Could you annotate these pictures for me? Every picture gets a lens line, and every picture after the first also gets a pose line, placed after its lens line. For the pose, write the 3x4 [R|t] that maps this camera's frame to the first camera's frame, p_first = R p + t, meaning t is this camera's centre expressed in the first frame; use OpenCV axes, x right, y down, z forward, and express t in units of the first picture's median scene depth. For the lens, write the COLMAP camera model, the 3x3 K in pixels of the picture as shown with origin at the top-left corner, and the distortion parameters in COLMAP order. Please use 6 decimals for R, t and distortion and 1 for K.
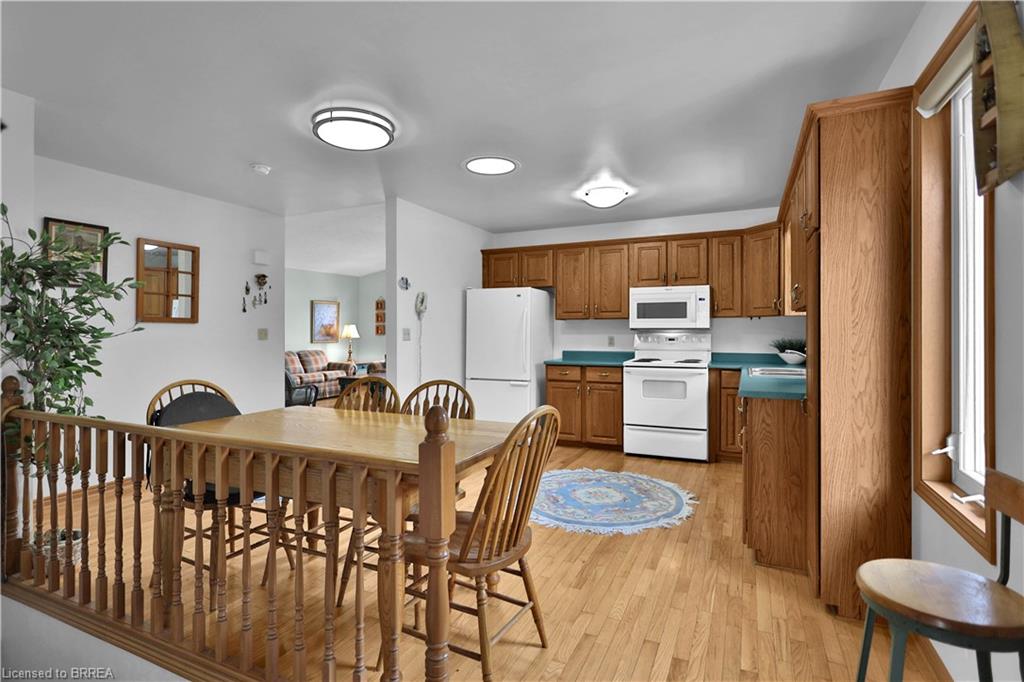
lens RADIAL K [[504.9, 0, 508.2], [0, 504.9, 336.3], [0, 0, 1]] dist [0.002456, 0.001023]
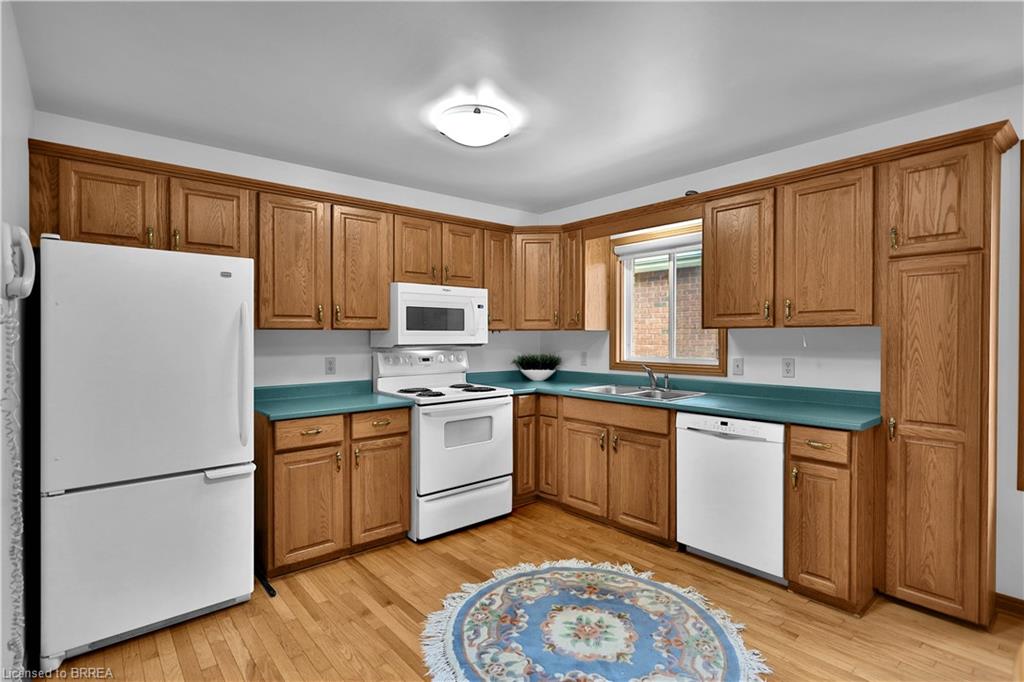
lens RADIAL K [[504.9, 0, 507.2], [0, 504.9, 341.4], [0, 0, 1]] dist [0.002456, 0.001023]
pose [[0.413271, -0.010801, 0.910544, -0.300228], [0.012266, 0.999905, 0.006294, -0.023530], [-0.910525, 0.008568, 0.413364, 0.632325]]
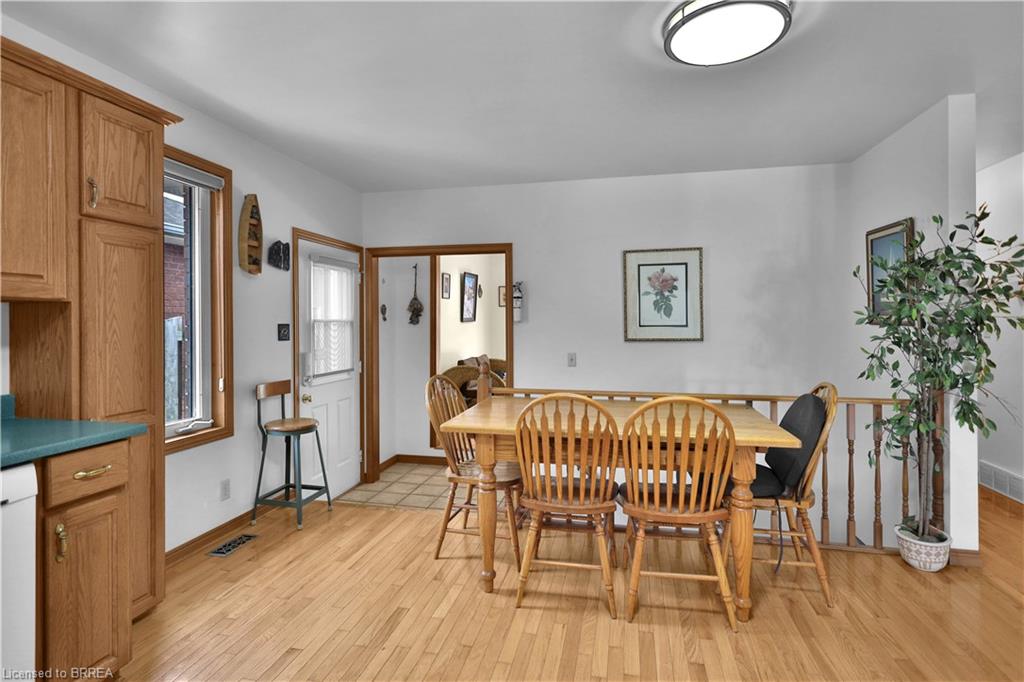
lens RADIAL K [[504.9, 0, 508.0], [0, 504.9, 329.8], [0, 0, 1]] dist [0.002456, 0.001023]
pose [[-0.975368, 0.004148, -0.220546, 0.070011], [-0.001210, 0.999708, 0.024151, -0.019368], [0.220581, 0.023823, -0.975078, 0.942335]]
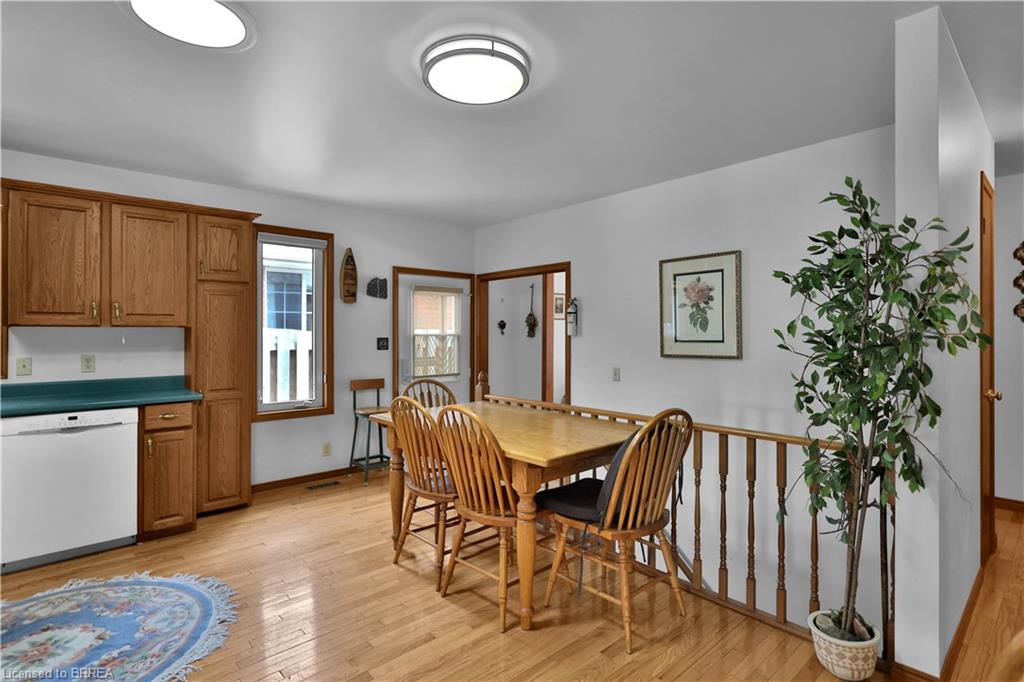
lens RADIAL K [[504.9, 0, 513.0], [0, 504.9, 336.3], [0, 0, 1]] dist [0.002456, 0.001023]
pose [[-0.922966, -0.000202, 0.384882, -0.383925], [0.006161, 0.999864, 0.015299, -0.026101], [-0.384833, 0.016491, -0.922839, 0.982821]]
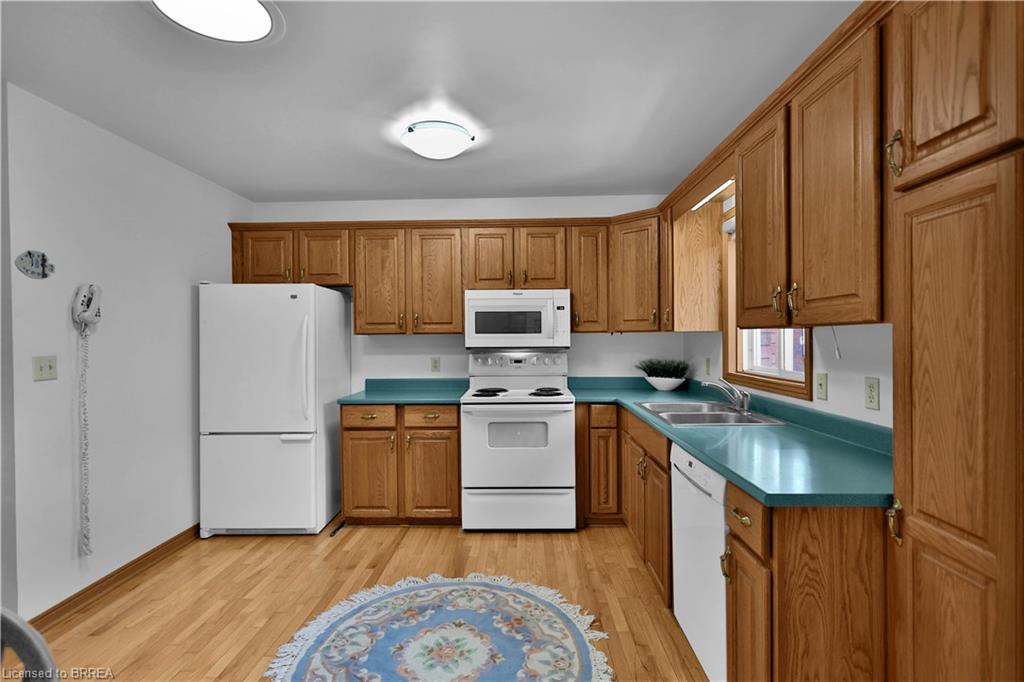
lens RADIAL K [[504.9, 0, 511.3], [0, 504.9, 342.1], [0, 0, 1]] dist [0.002456, 0.001023]
pose [[0.916128, -0.009888, 0.400765, 0.017747], [0.010810, 0.999942, -0.000040, -0.023113], [-0.400741, 0.004369, 0.916181, 0.342693]]
